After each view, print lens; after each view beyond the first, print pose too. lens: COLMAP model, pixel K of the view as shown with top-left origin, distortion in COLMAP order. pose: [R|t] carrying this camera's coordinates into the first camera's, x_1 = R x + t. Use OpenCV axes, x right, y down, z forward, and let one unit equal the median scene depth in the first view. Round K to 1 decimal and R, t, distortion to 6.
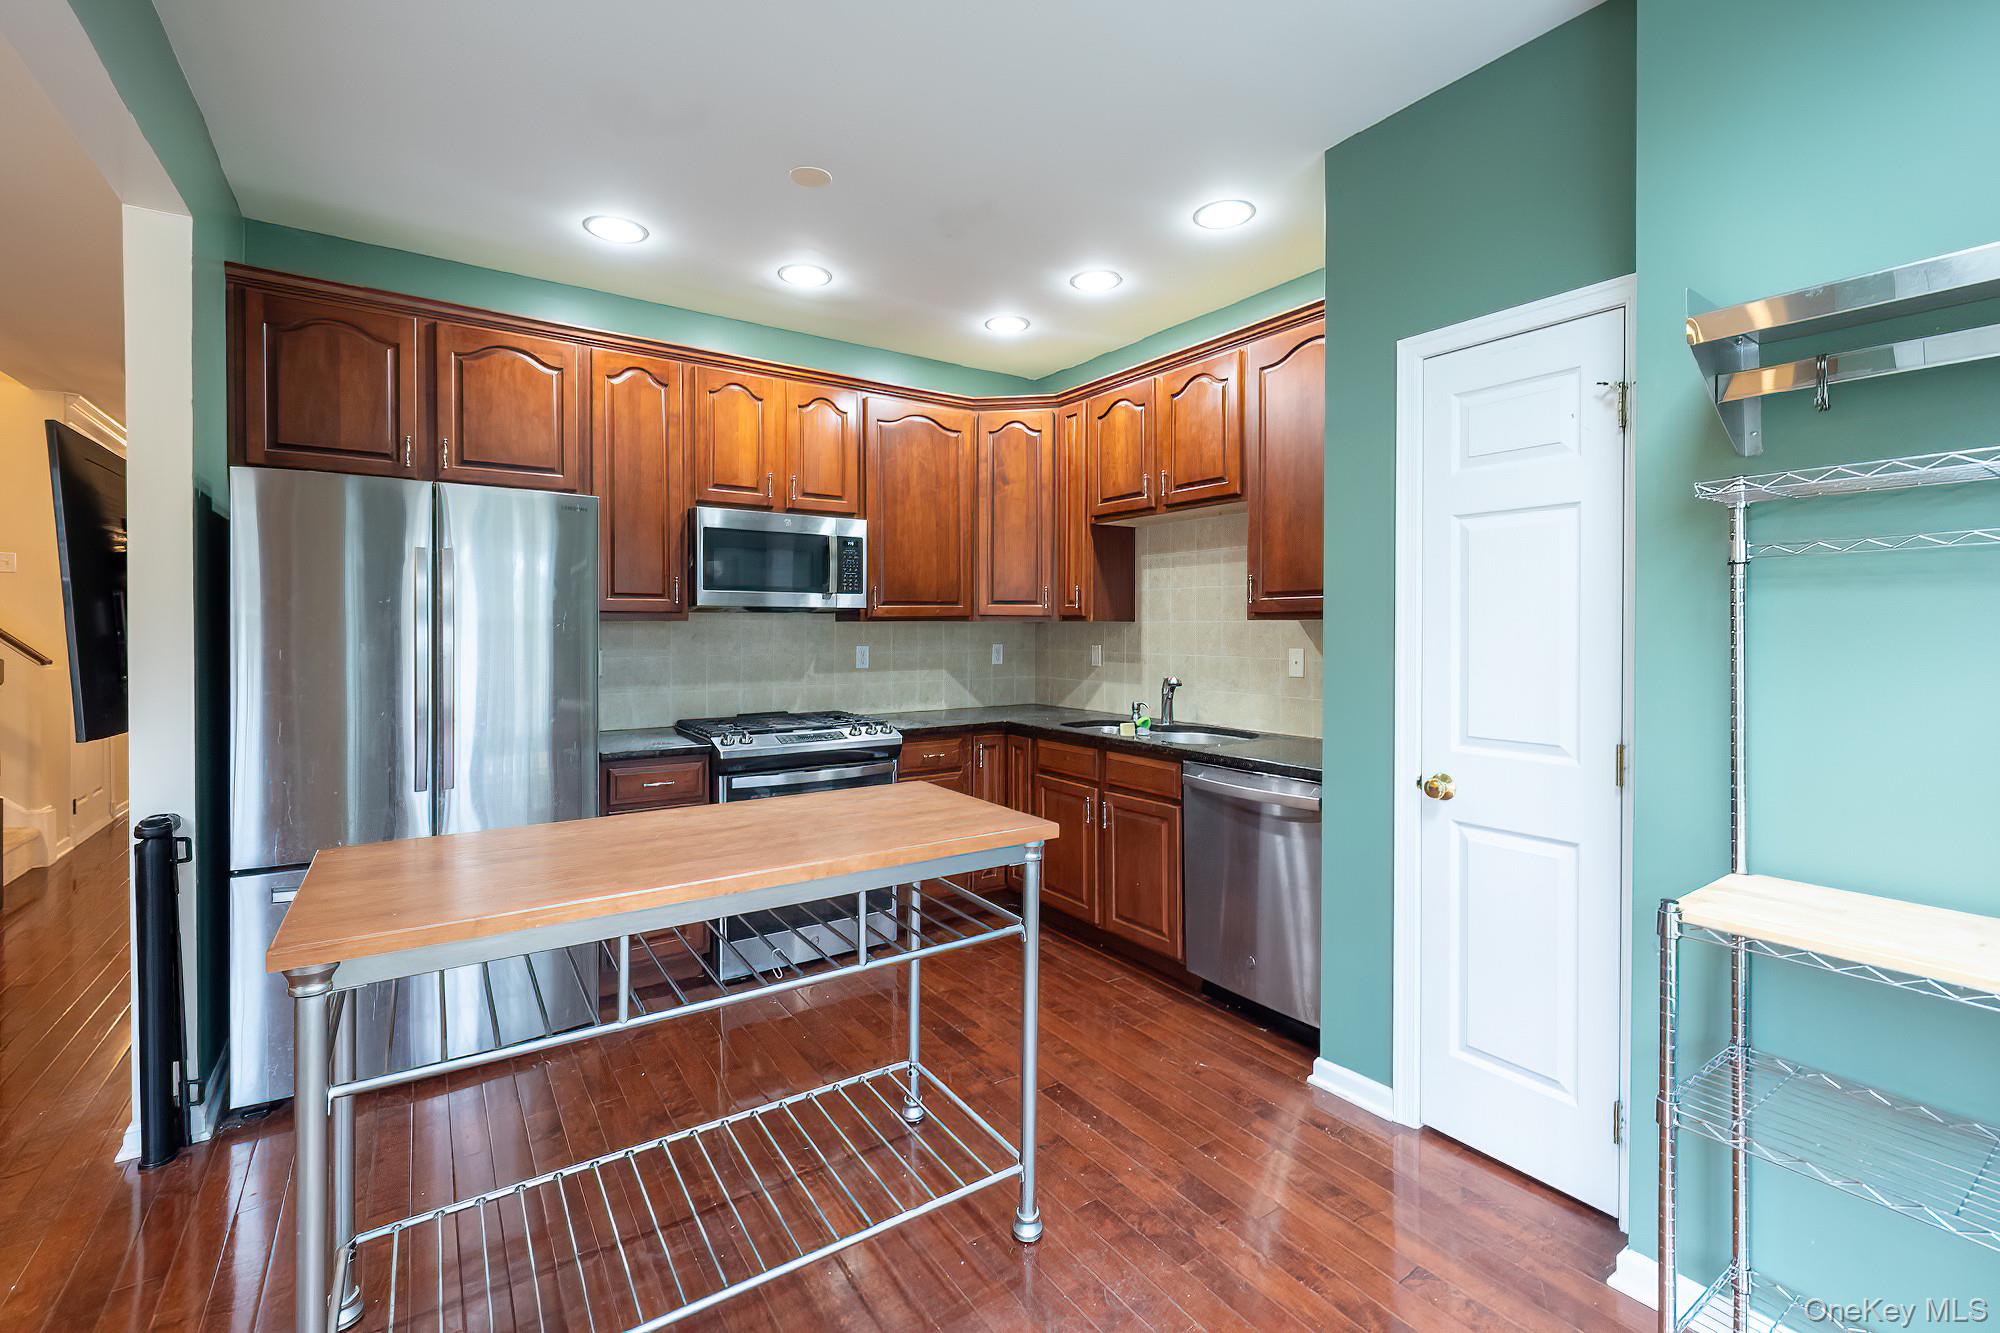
lens RADIAL K [[857.0, 0, 1036.2], [0, 857.0, 639.2], [0, 0, 1]] dist [0.000776, 0.000106]
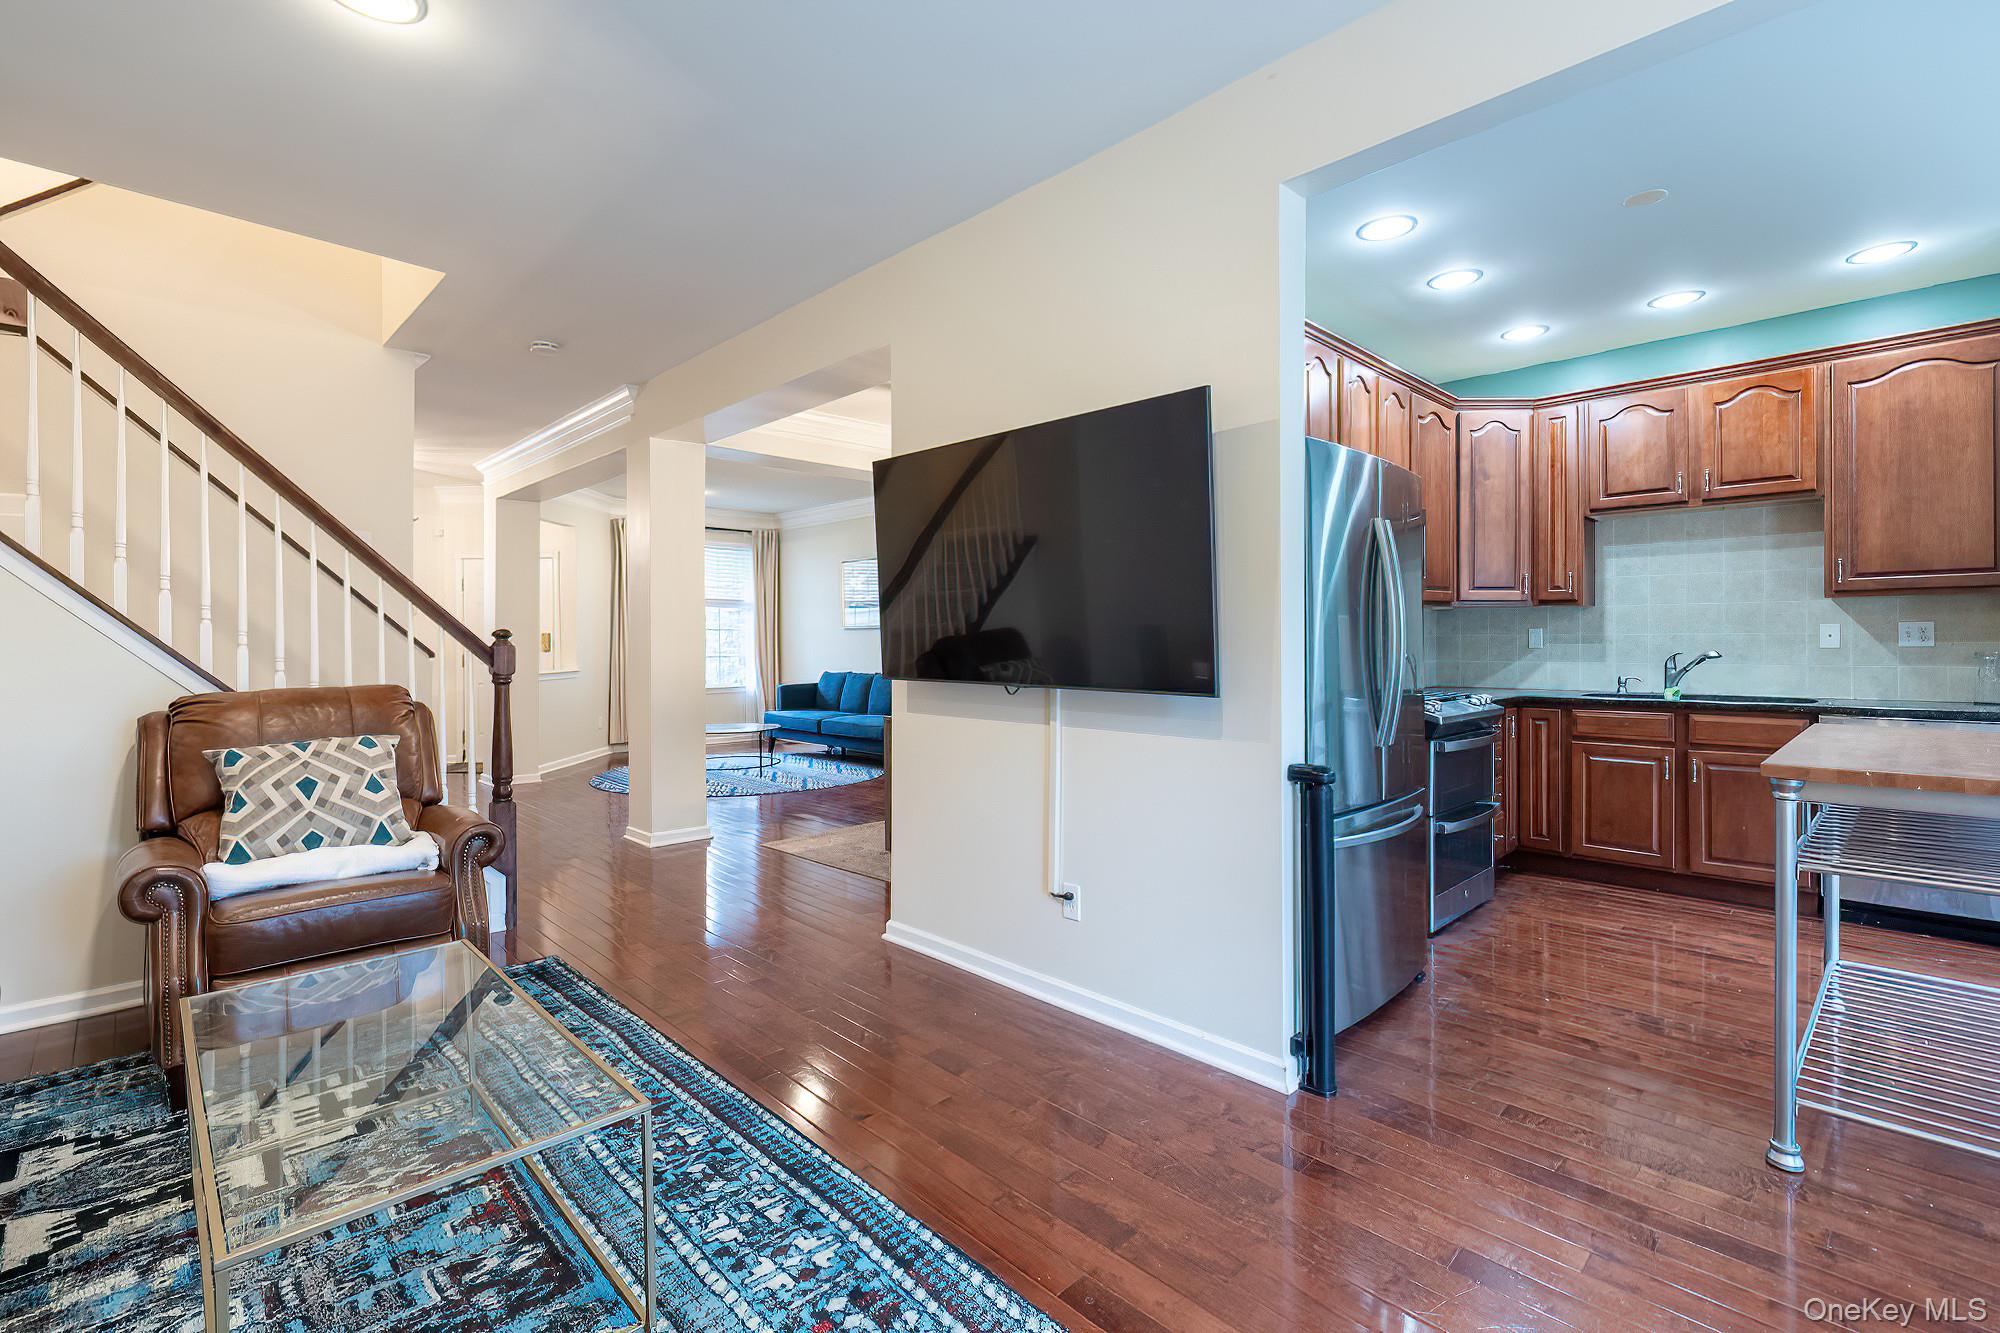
lens RADIAL K [[898.9, 0, 1048.5], [0, 898.9, 647.5], [0, 0, 1]] dist [-0.008986, 0.000505]
pose [[0.987457, -0.006316, 0.157762, -0.836124], [0.007405, 0.999953, -0.006317, 0.038417], [-0.157714, 0.007406, 0.987457, -0.030013]]
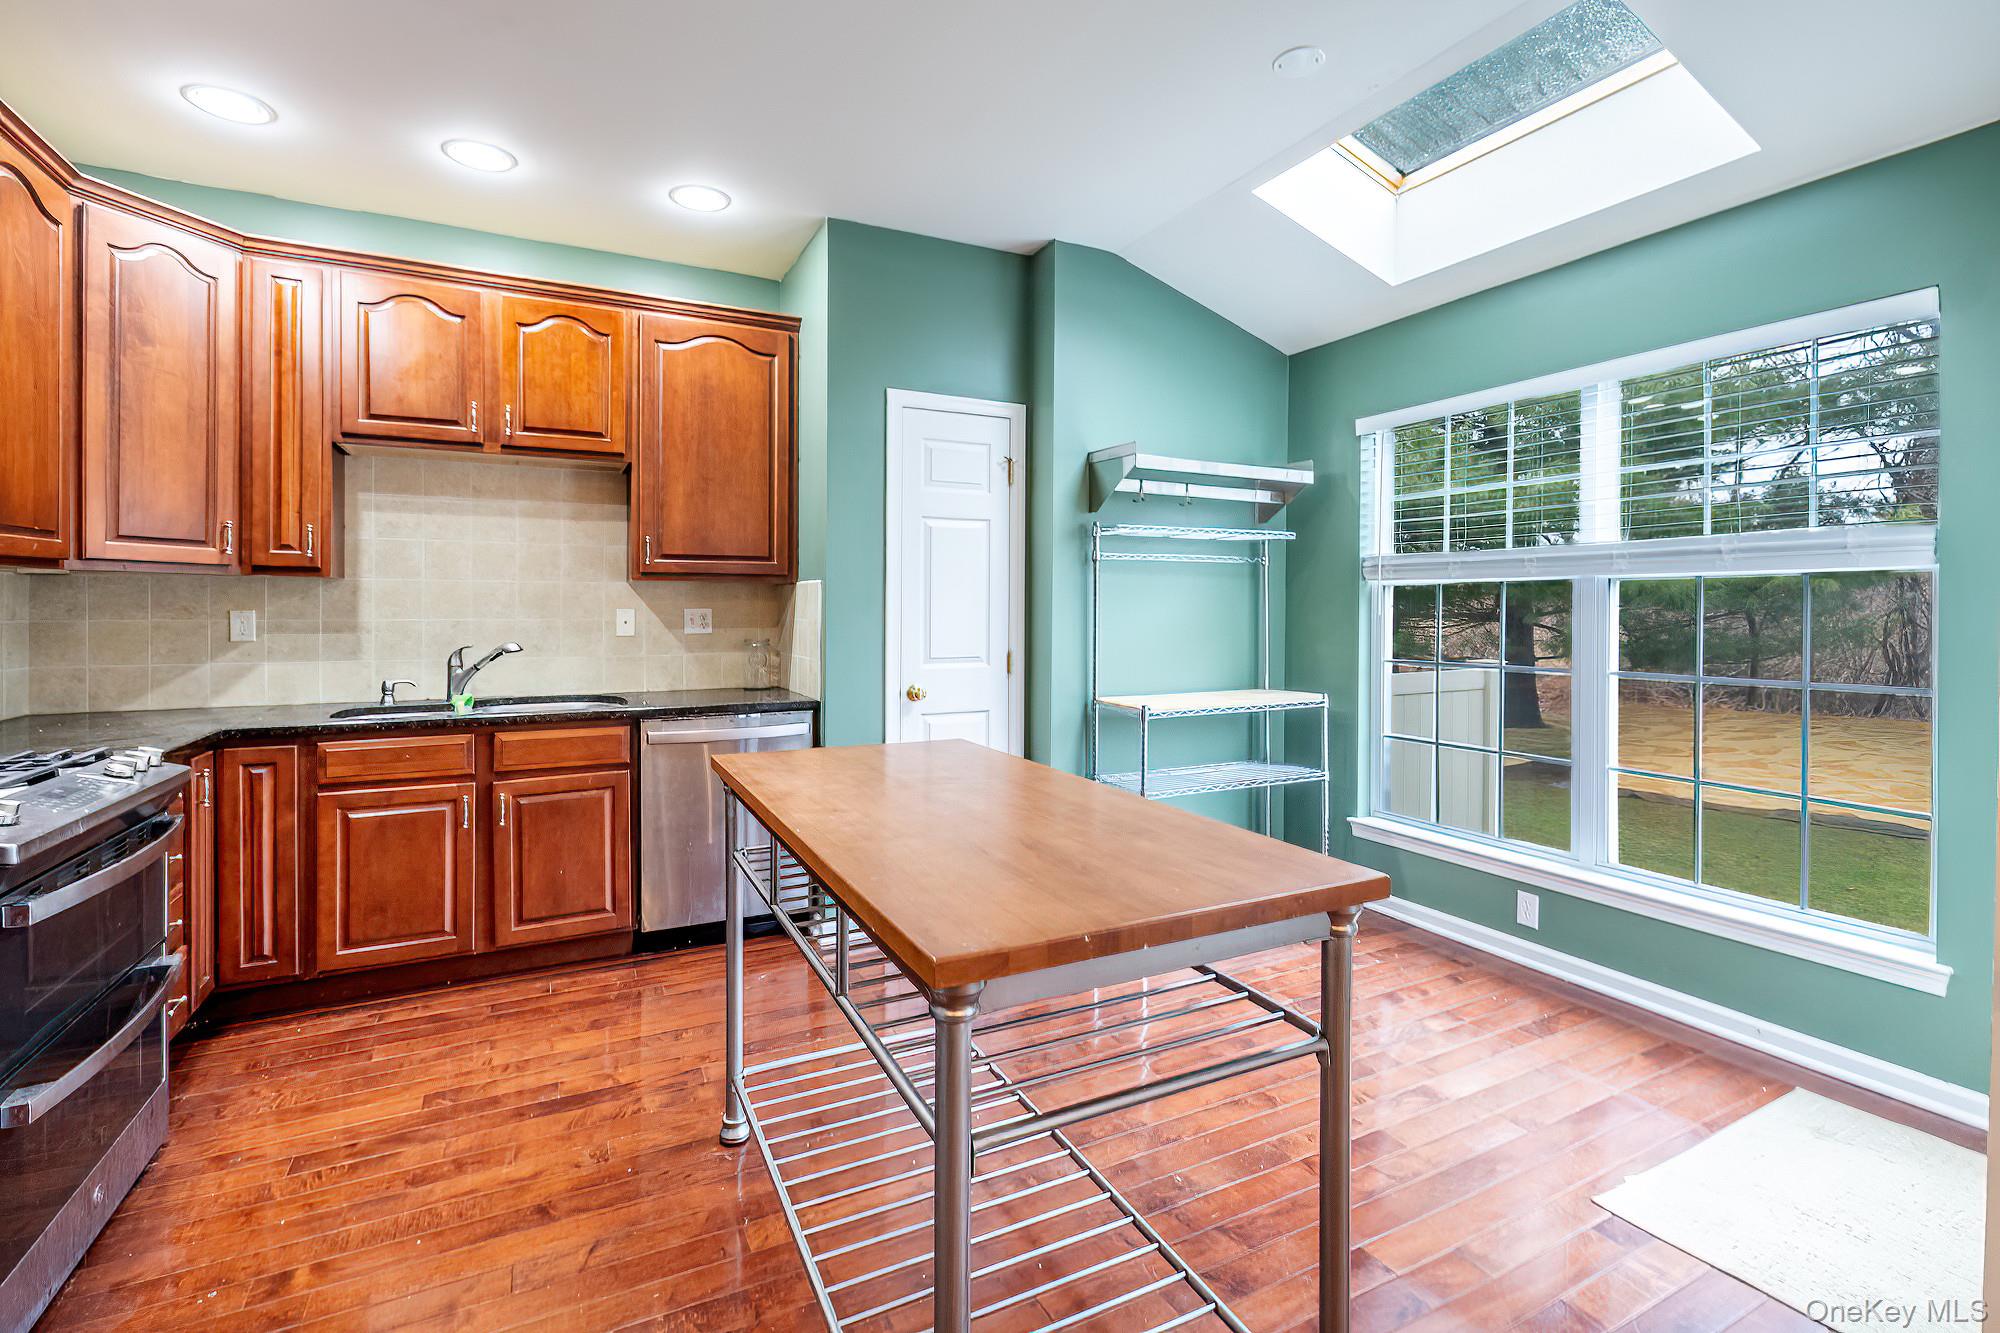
lens RADIAL K [[857.0, 0, 965.1], [0, 857.0, 611.7], [0, 0, 1]] dist [0.000776, 0.000106]
pose [[0.189452, -0.004706, 0.981879, -0.573238], [0.010533, 0.999941, 0.002760, 0.013878], [-0.981833, 0.009819, 0.189491, 0.352178]]
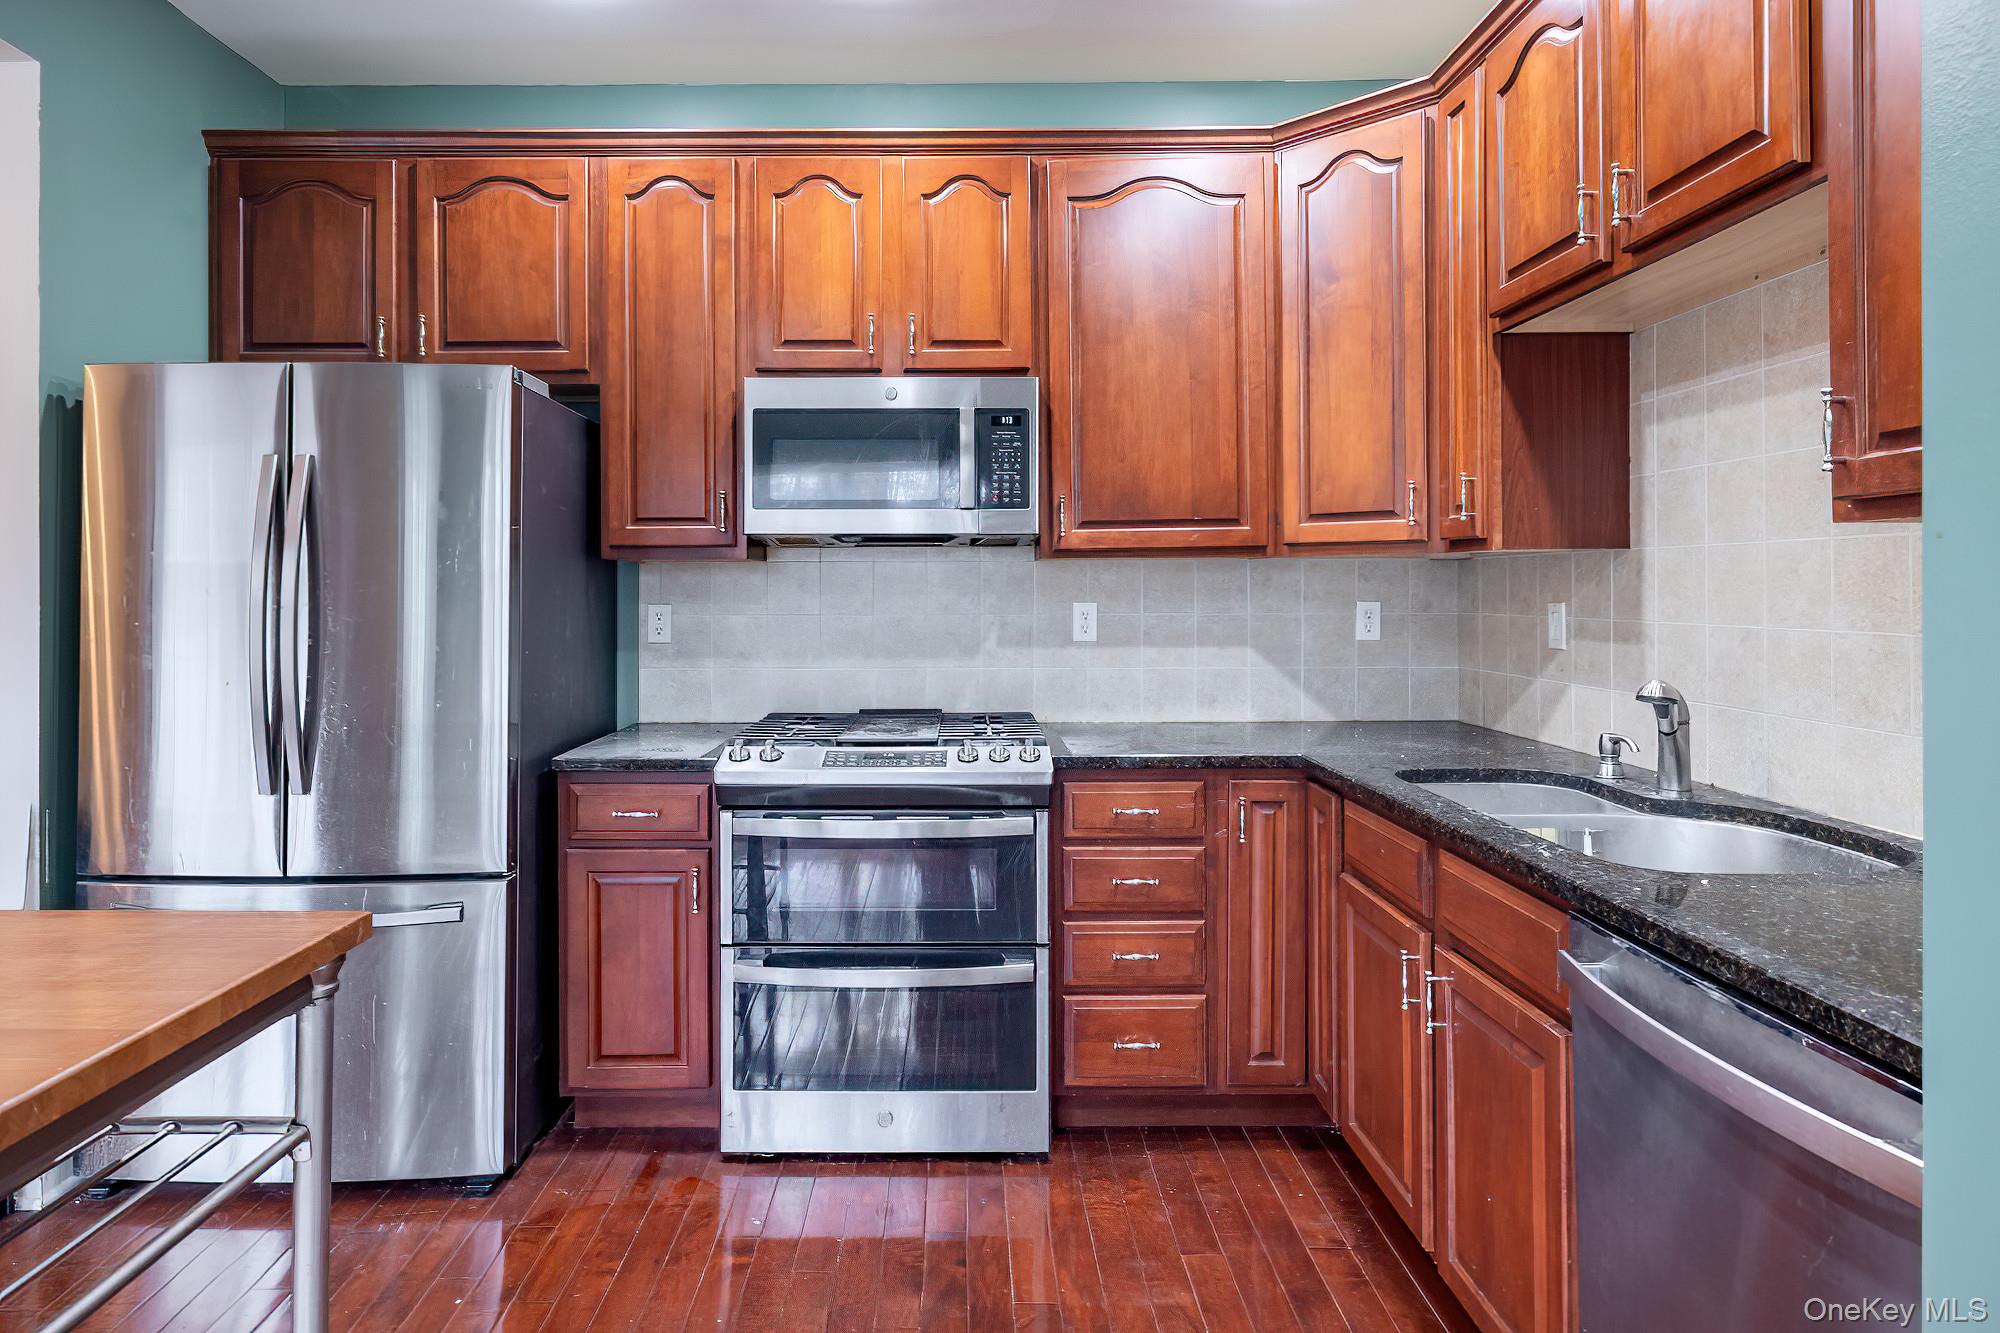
lens RADIAL K [[1155.0, 0, 938.2], [0, 1155.0, 588.9], [0, 0, 1]] dist [0.000357, 0.001780]
pose [[0.806981, -0.003720, -0.590565, 0.195356], [-0.004281, 0.999917, -0.012148, 0.009551], [0.590561, 0.012331, 0.806899, 0.350989]]
